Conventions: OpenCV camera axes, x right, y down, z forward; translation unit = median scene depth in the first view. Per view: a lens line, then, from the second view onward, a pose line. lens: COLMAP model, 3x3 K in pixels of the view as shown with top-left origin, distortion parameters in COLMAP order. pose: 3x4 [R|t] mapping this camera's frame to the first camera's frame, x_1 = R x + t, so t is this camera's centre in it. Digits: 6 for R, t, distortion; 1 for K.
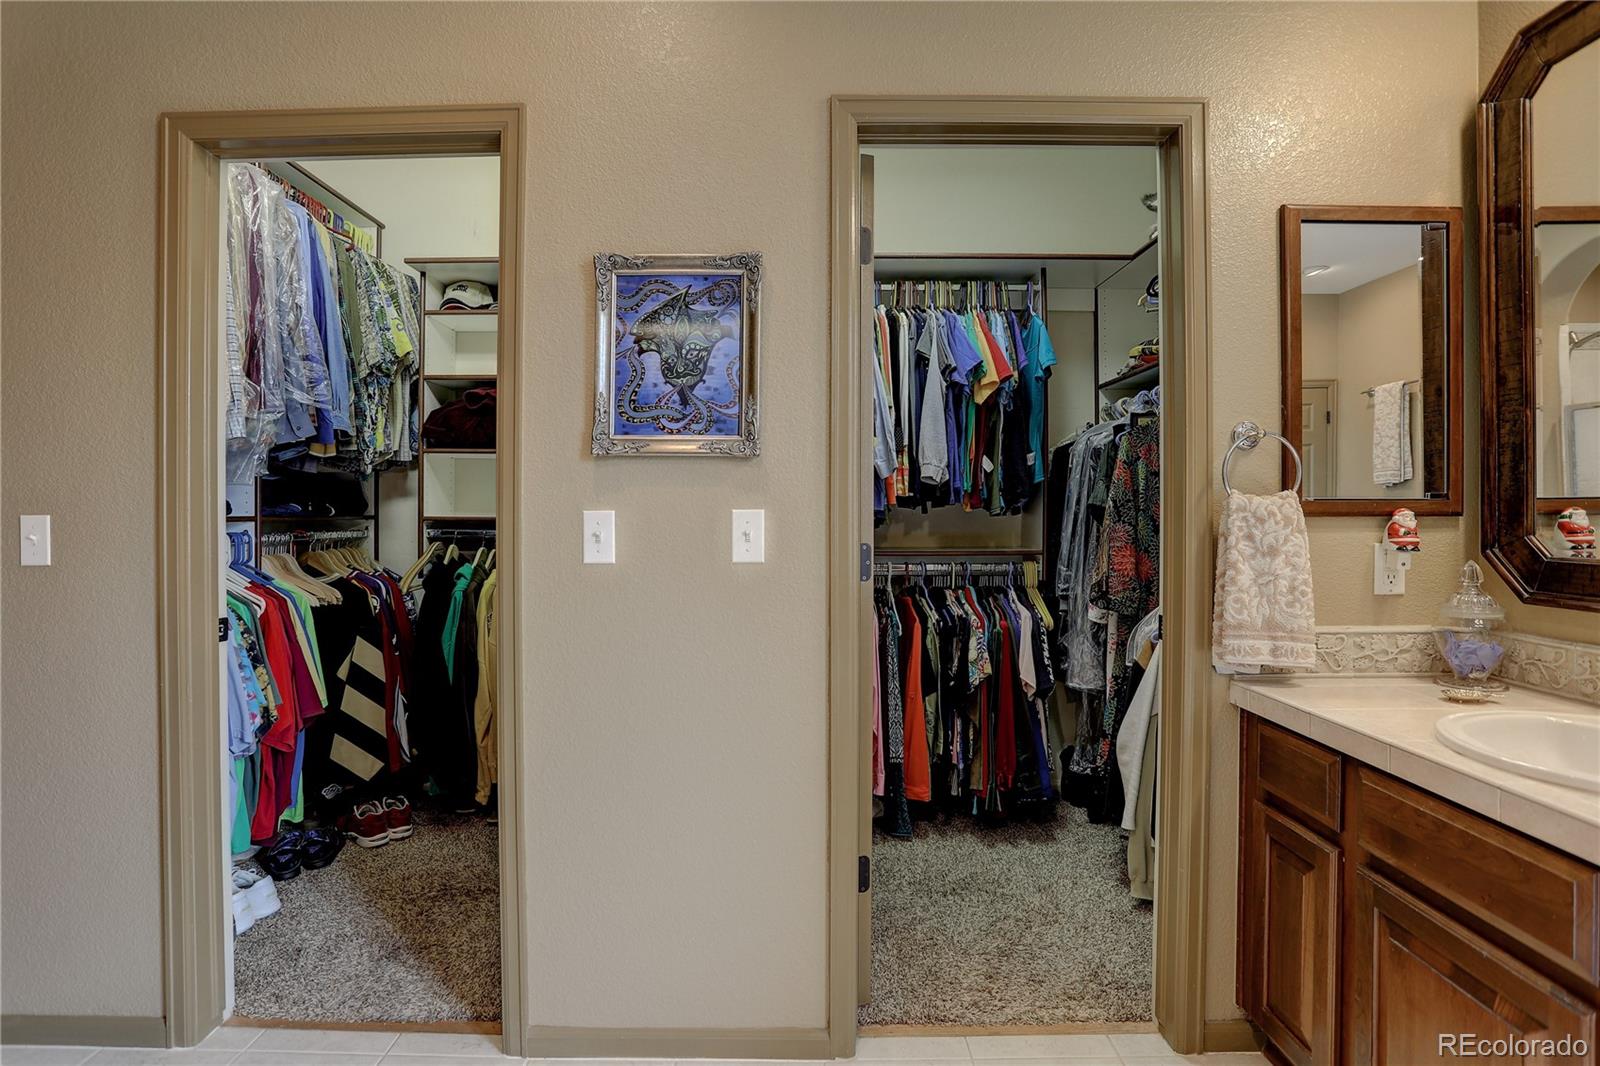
lens RADIAL K [[811.0, 0, 790.4], [0, 811.0, 507.7], [0, 0, 1]] dist [-0.074453, 0.034596]
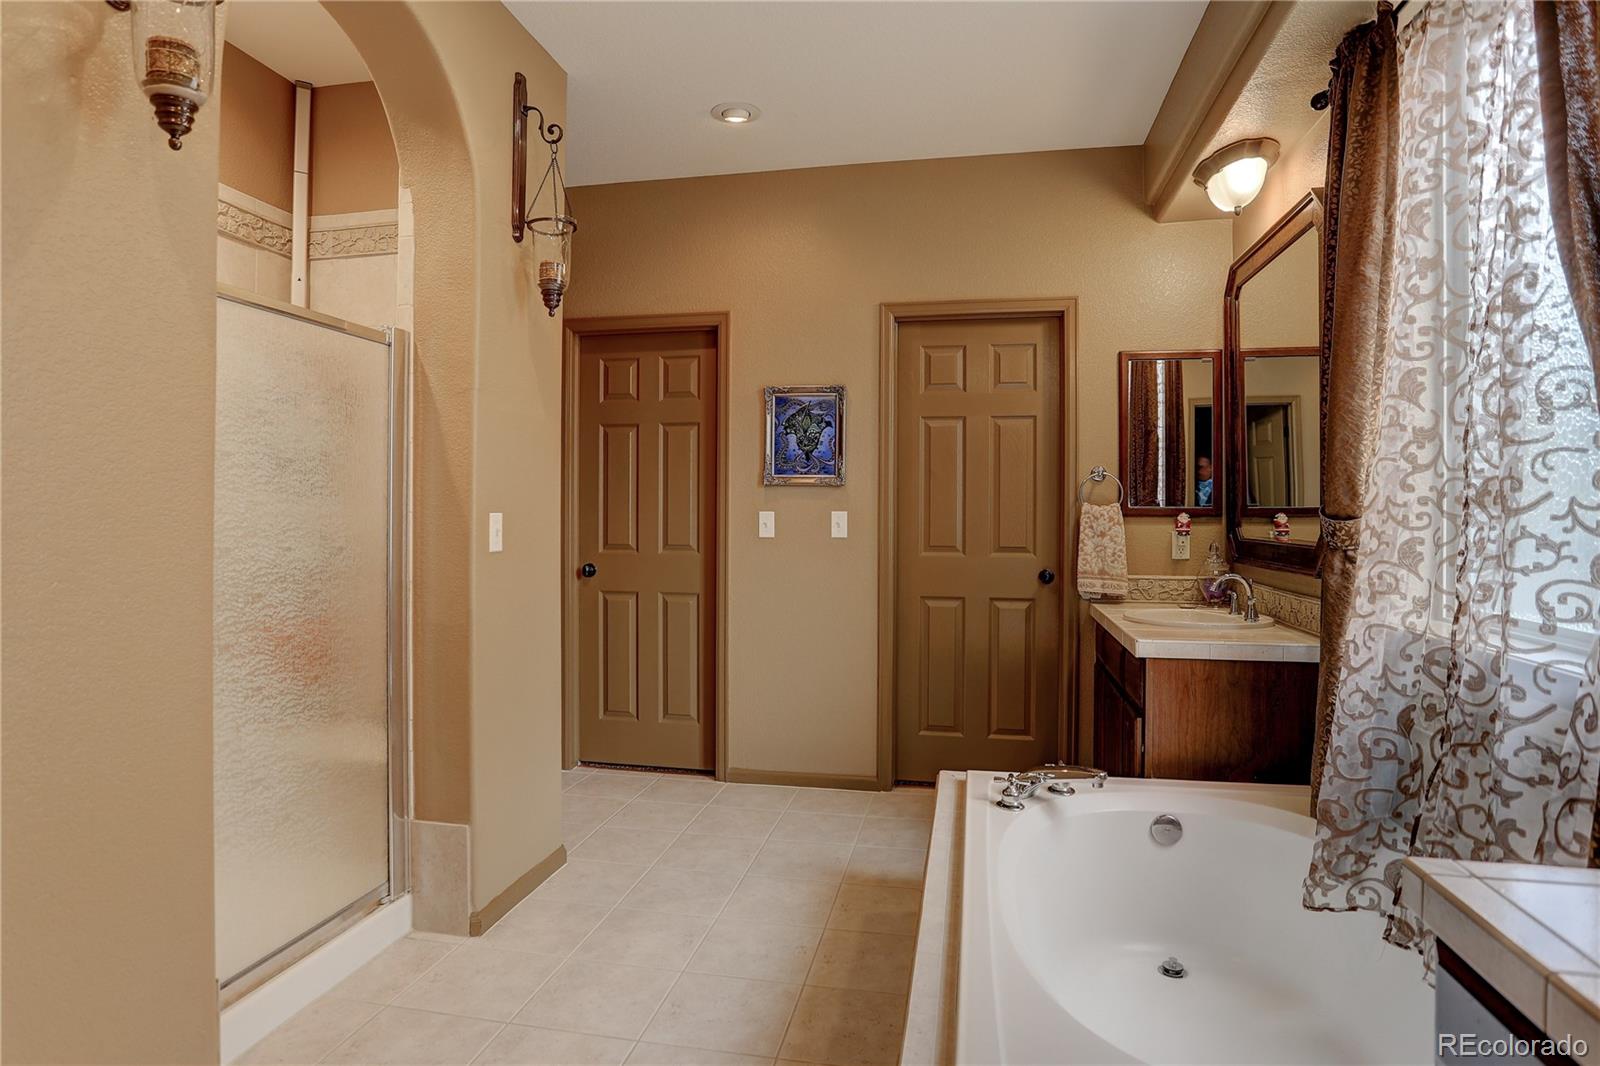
lens RADIAL K [[892.2, 0, 801.5], [0, 892.2, 505.3], [0, 0, 1]] dist [0.000373, 0.014990]
pose [[0.985842, 0.004009, -0.167631, 0.232670], [-0.004216, 0.999991, -0.000878, -0.010876], [0.167626, 0.001572, 0.985849, -1.231613]]
